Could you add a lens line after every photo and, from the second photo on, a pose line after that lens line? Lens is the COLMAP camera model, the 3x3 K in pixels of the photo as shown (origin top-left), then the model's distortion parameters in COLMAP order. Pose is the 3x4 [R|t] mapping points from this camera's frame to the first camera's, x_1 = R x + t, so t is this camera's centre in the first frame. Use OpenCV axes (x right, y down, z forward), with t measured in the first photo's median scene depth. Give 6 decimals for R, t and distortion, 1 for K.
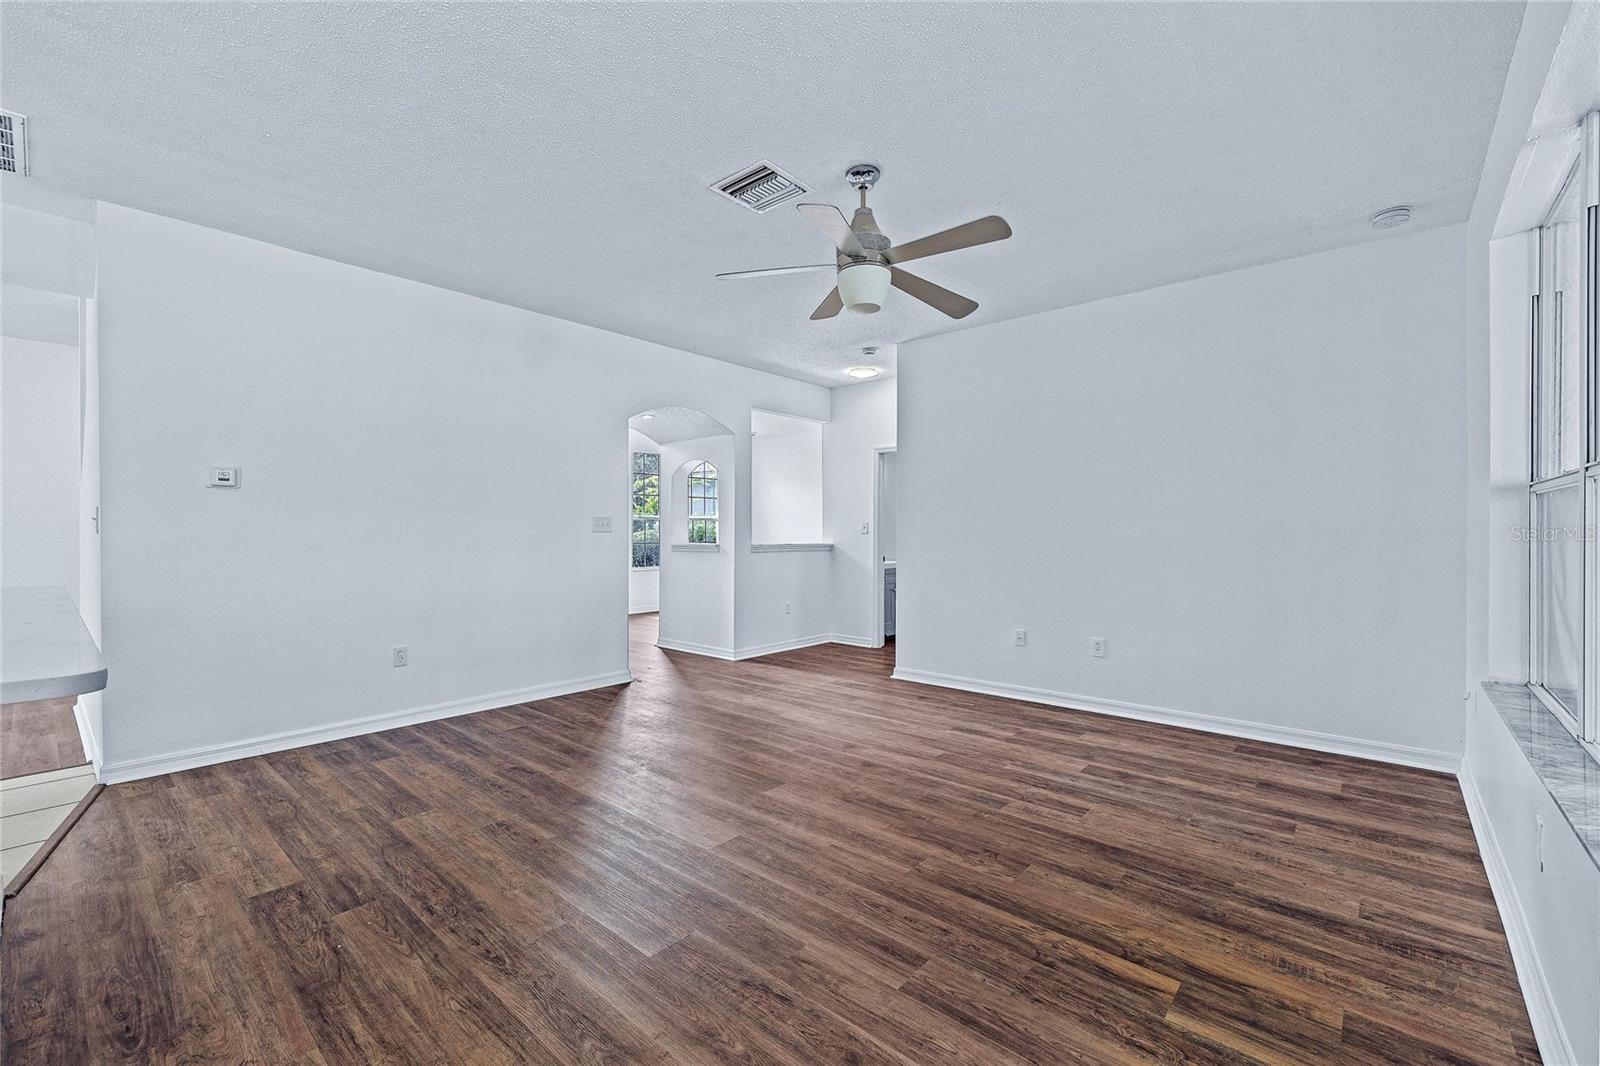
lens RADIAL K [[664.9, 0, 789.2], [0, 664.9, 538.0], [0, 0, 1]] dist [-0.002868, -0.000225]
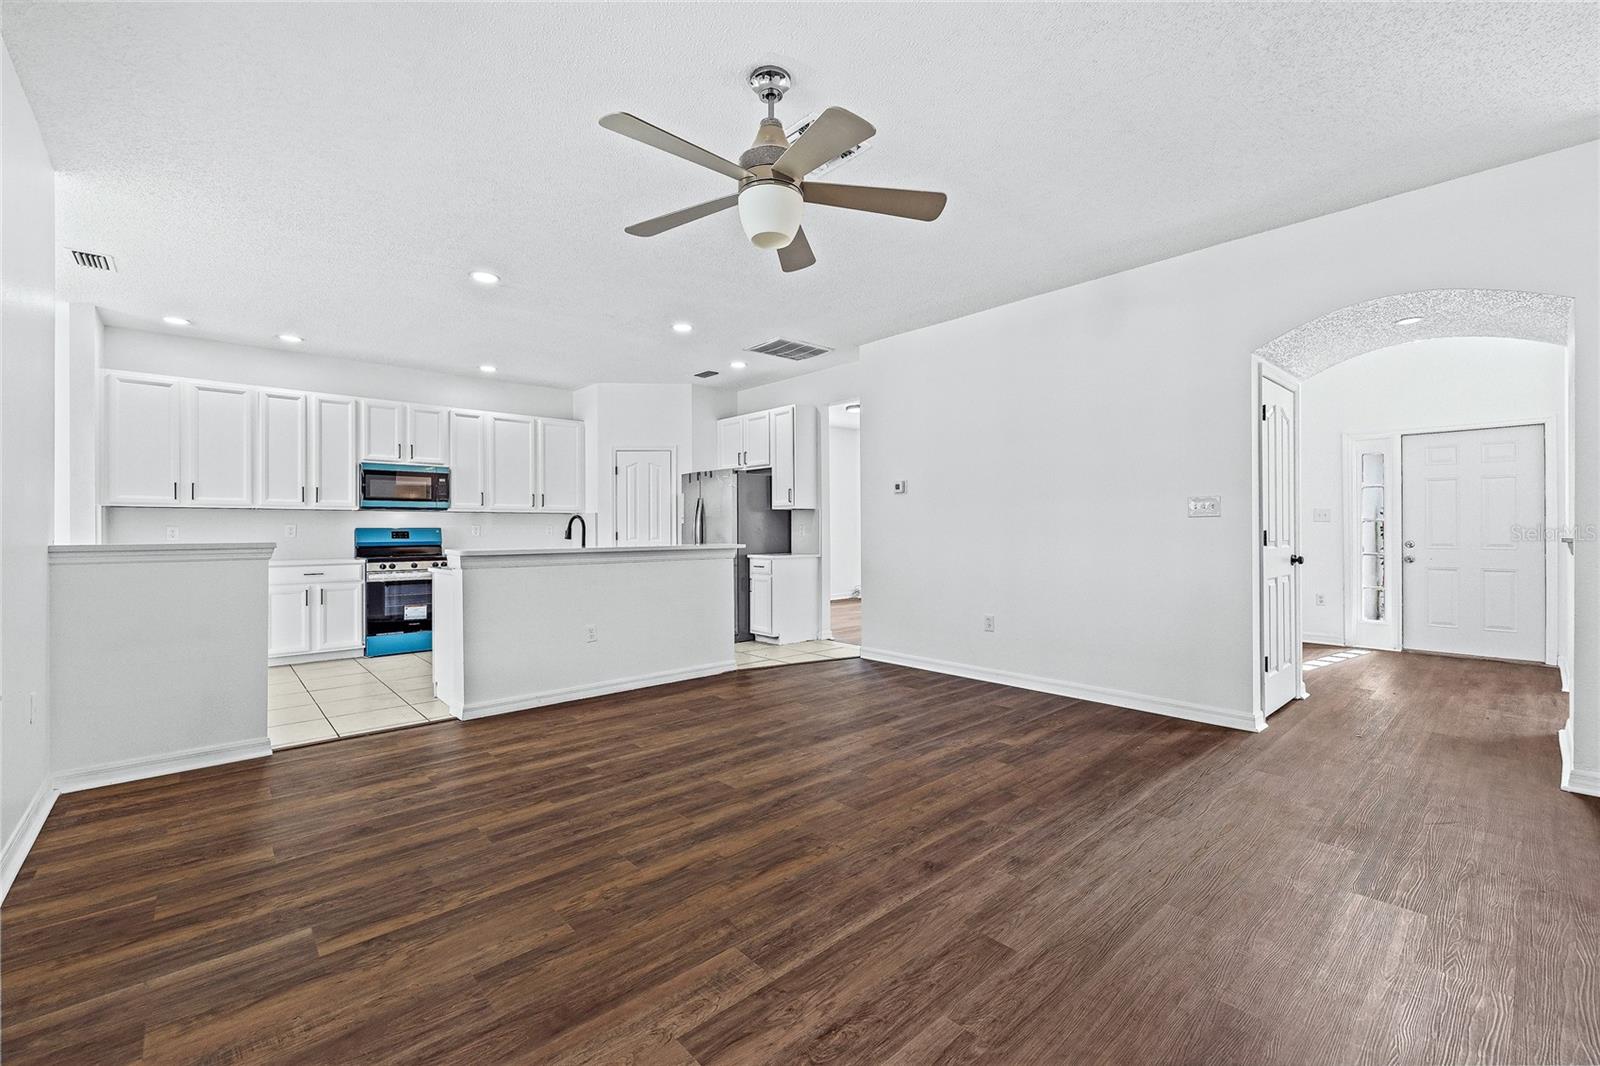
lens RADIAL K [[664.9, 0, 806.9], [0, 664.9, 528.2], [0, 0, 1]] dist [-0.002868, -0.000225]
pose [[-0.096448, -0.002488, -0.995335, 0.961236], [-0.006789, 0.999975, -0.001842, 0.014100], [0.995315, 0.006580, -0.096462, 1.156241]]
